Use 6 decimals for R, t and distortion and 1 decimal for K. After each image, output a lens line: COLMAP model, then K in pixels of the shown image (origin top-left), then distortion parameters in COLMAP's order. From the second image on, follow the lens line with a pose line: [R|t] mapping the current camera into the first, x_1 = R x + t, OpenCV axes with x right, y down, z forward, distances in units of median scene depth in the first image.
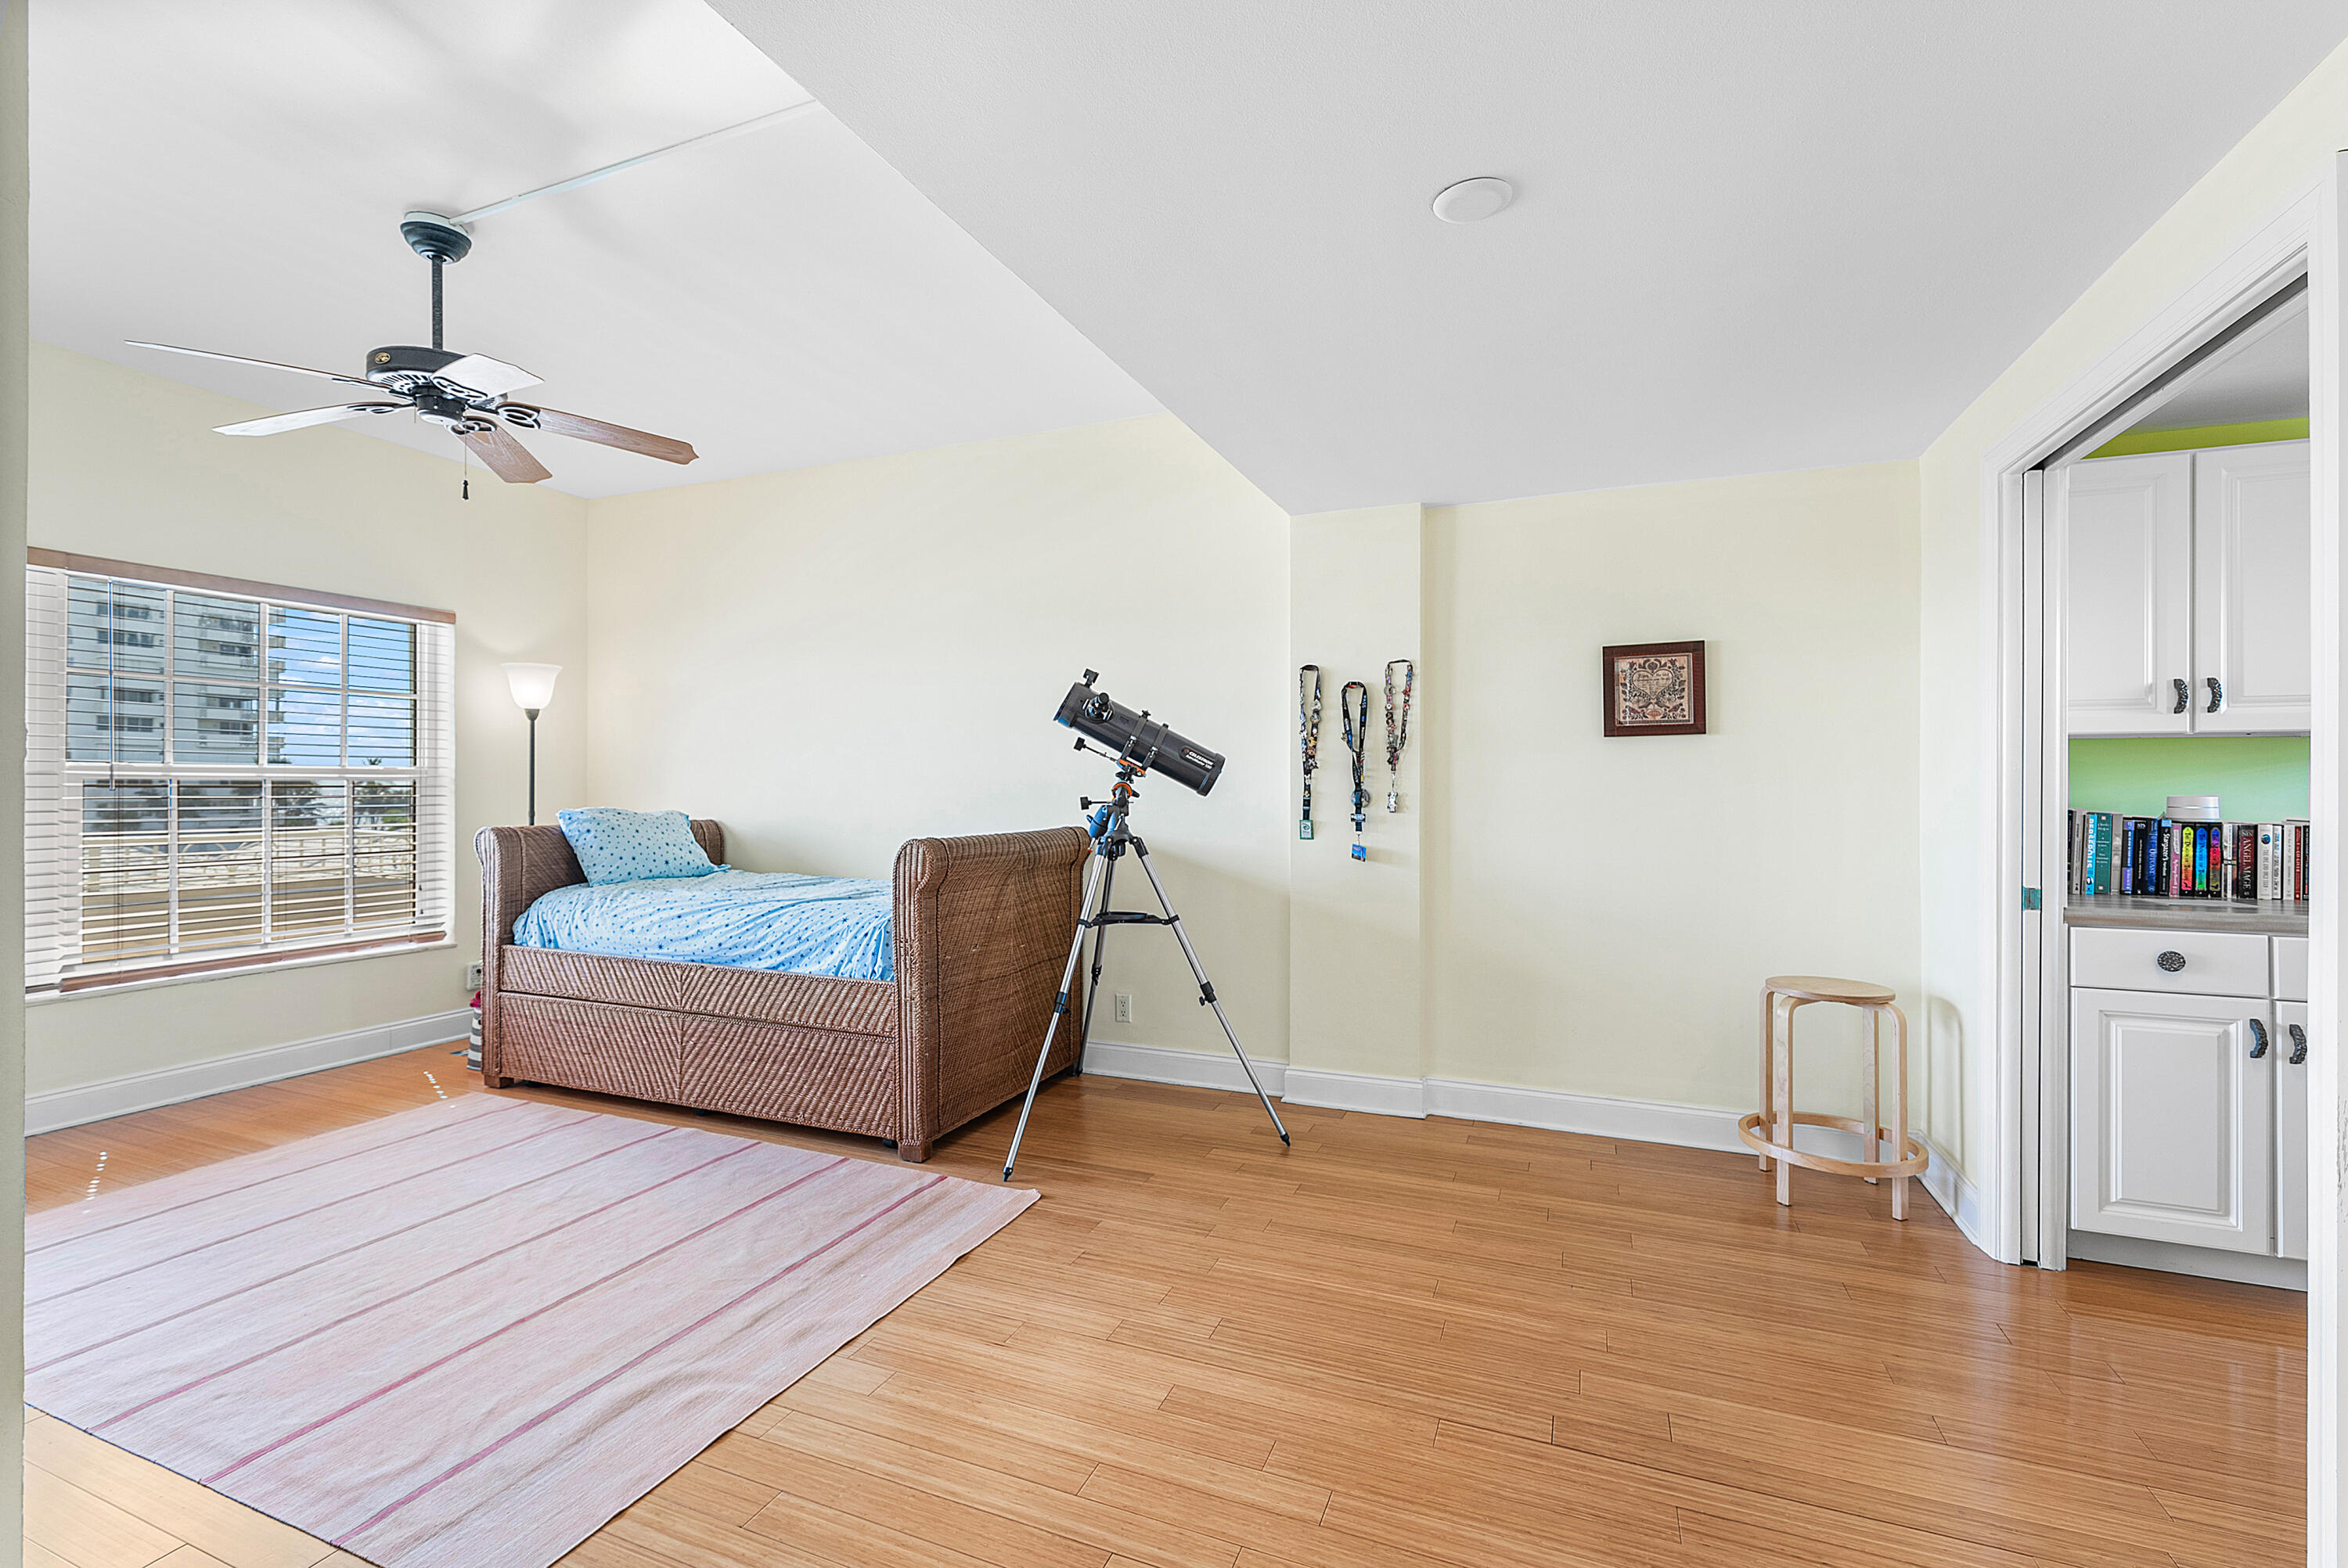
lens RADIAL K [[1029.5, 0, 1174.0], [0, 1029.5, 784.0], [0, 0, 1]] dist [-0.001270, -0.000352]
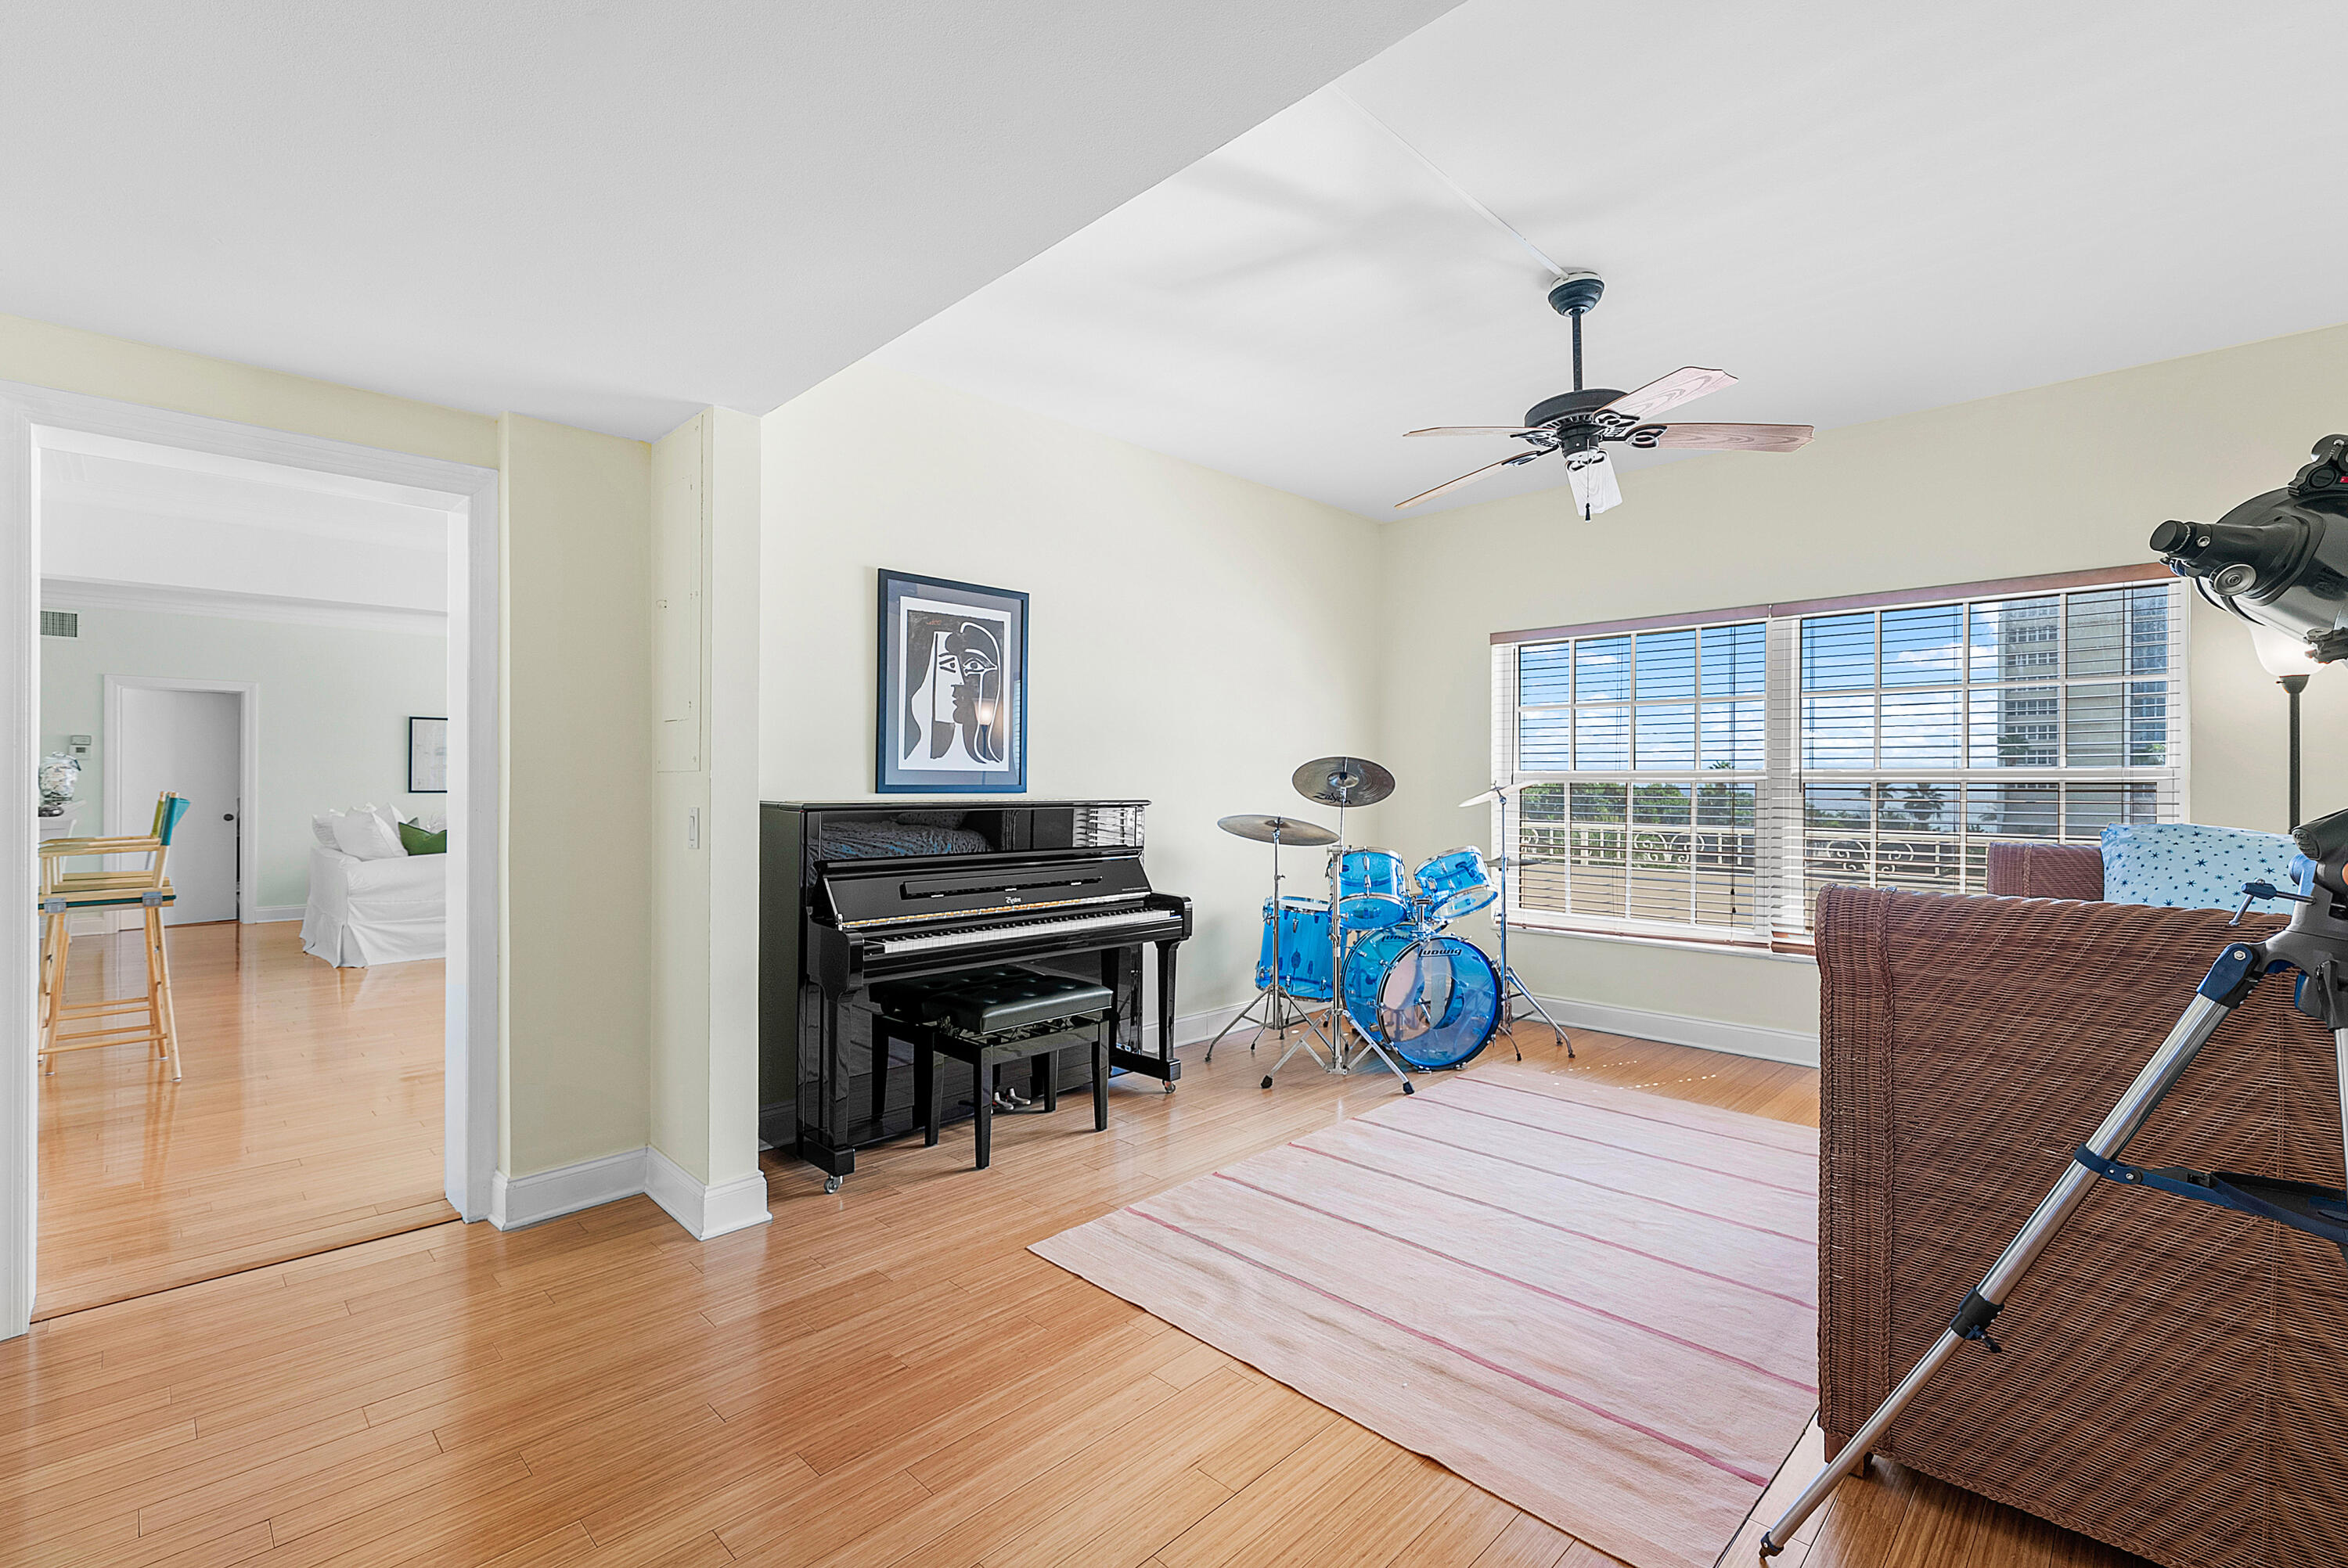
lens RADIAL K [[1036.5, 0, 1174.0], [0, 1036.5, 784.0], [0, 0, 1]] dist [-0.002804, -0.000613]
pose [[-0.390015, -0.002933, -0.920804, 0.399240], [-0.002951, 0.999994, -0.001935, 0.000831], [0.920804, 0.001962, -0.390022, 0.867240]]
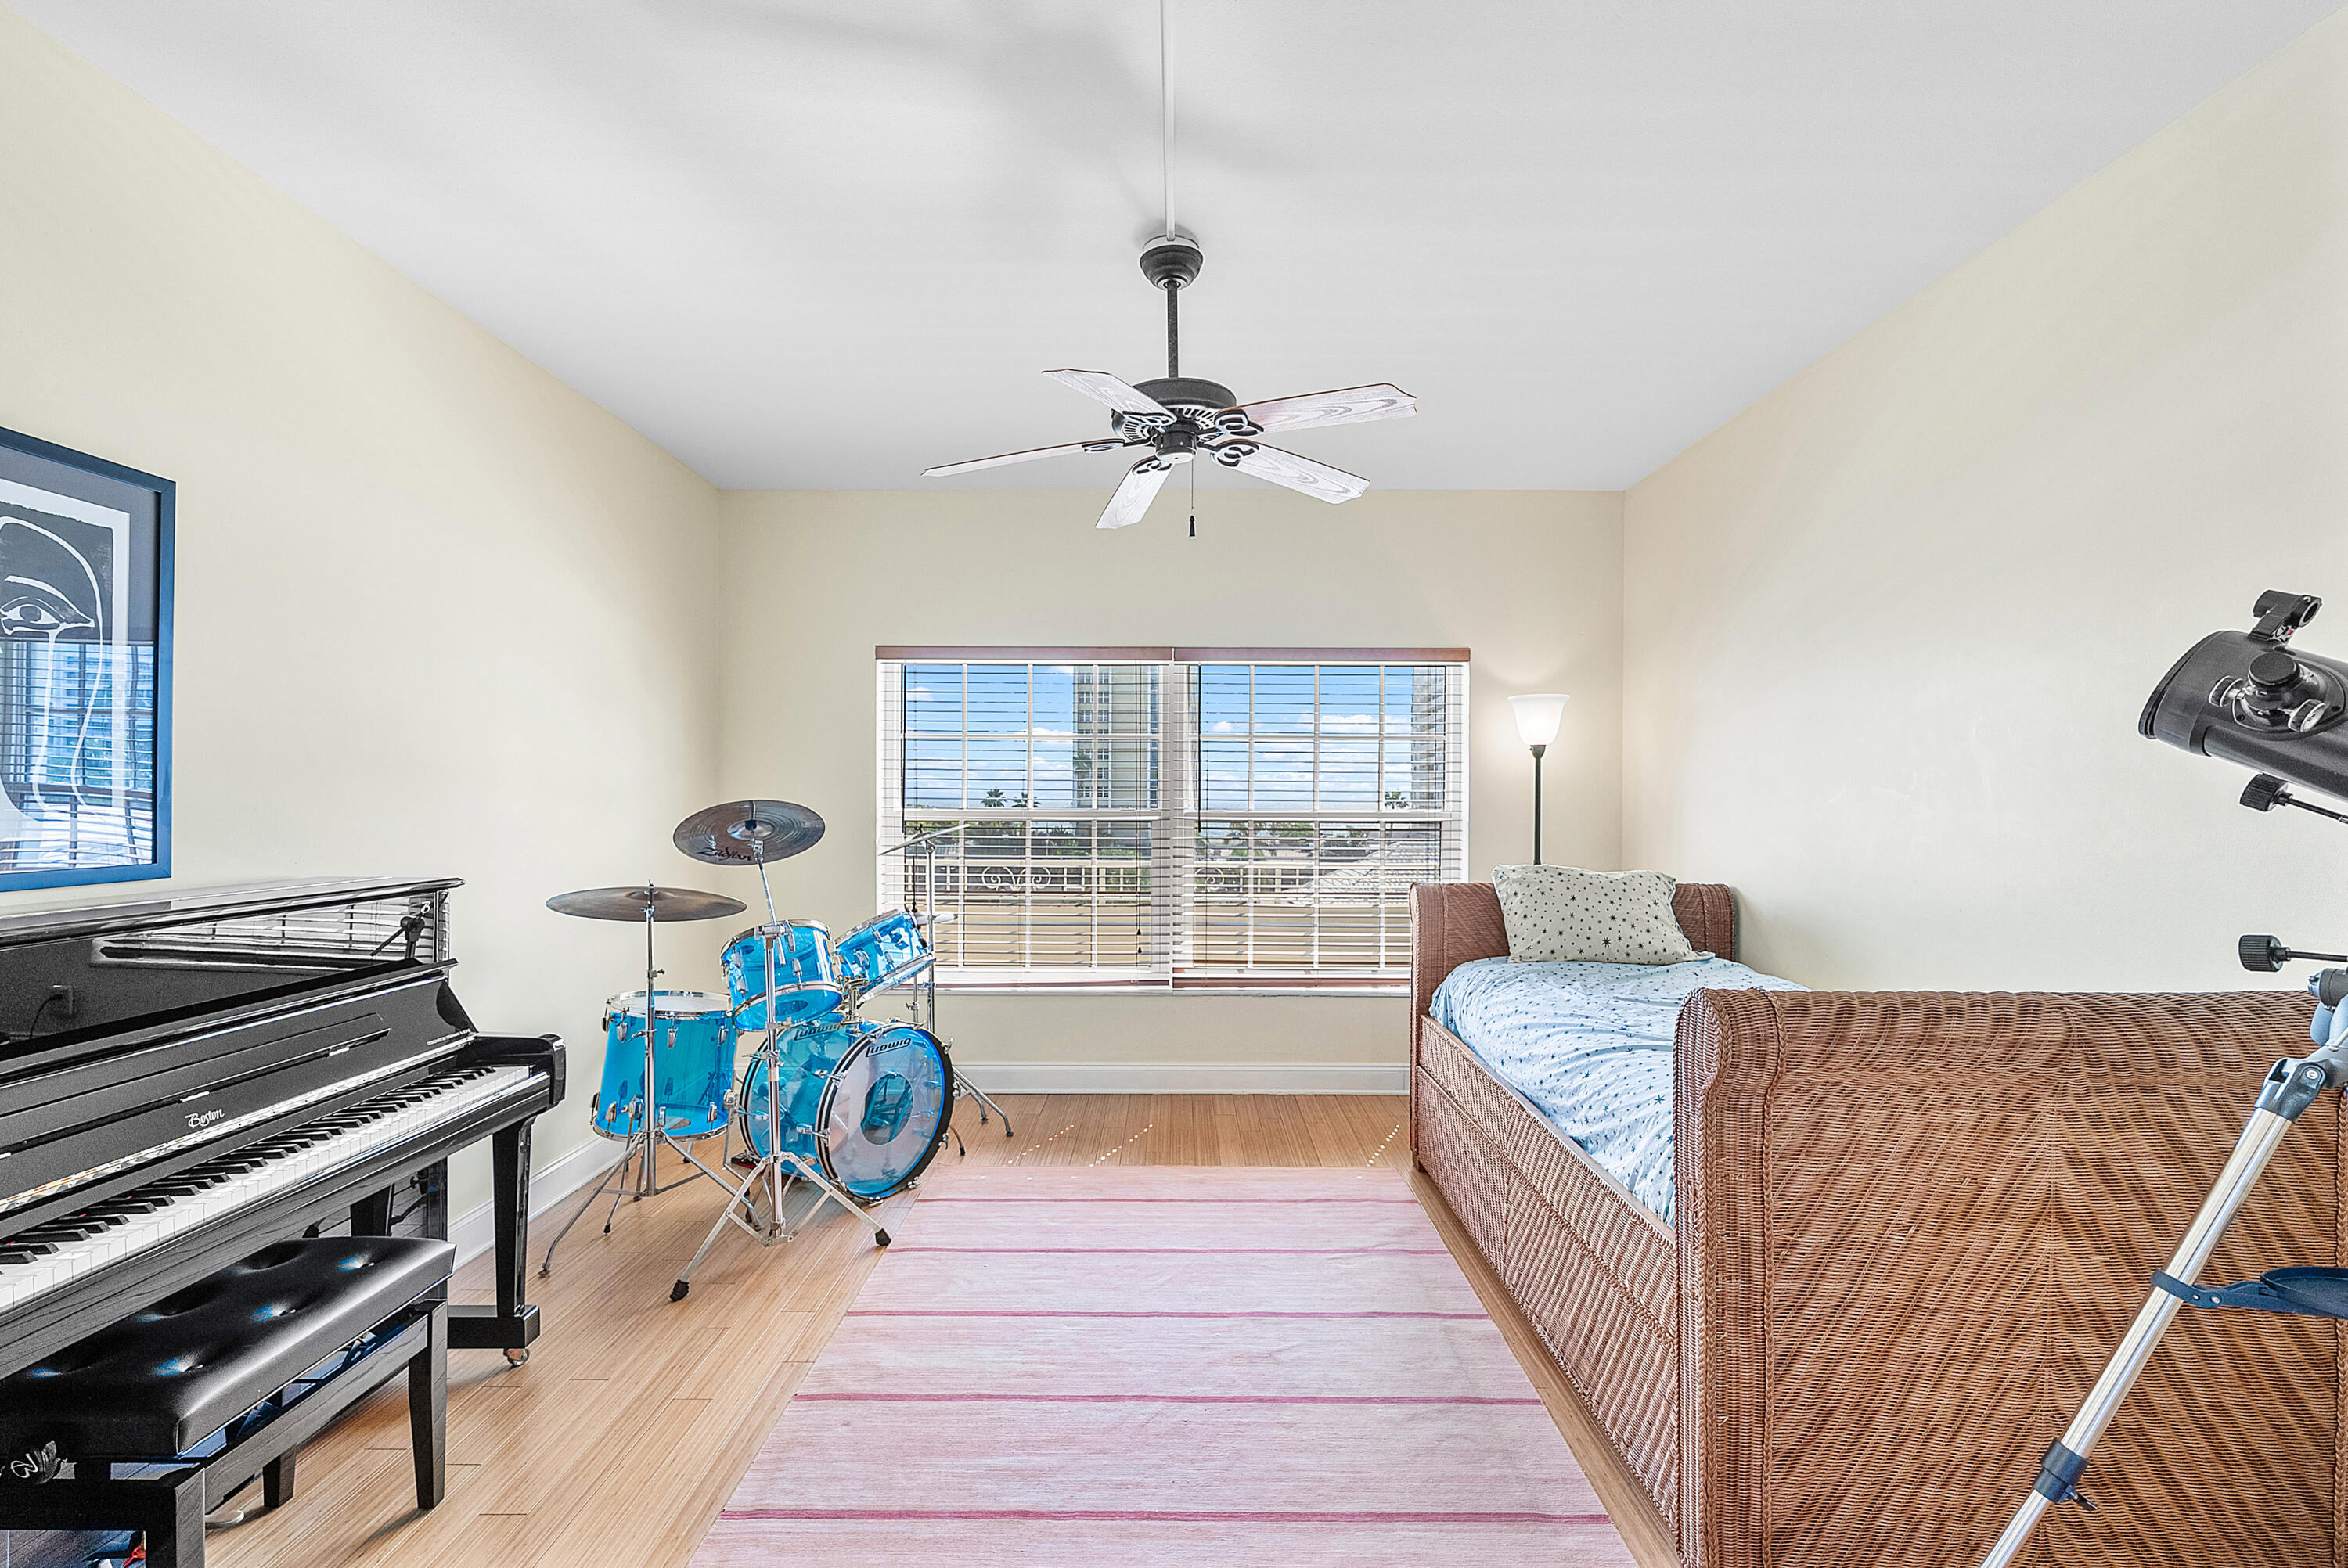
lens RADIAL K [[1027.6, 0, 1171.3], [0, 1027.6, 802.8], [0, 0, 1]] dist [-0.001667, -0.000571]
pose [[0.371912, 0.007038, -0.928241, 0.121989], [-0.001755, 0.999975, 0.006878, -0.041624], [0.928266, -0.000929, 0.371915, 0.548197]]
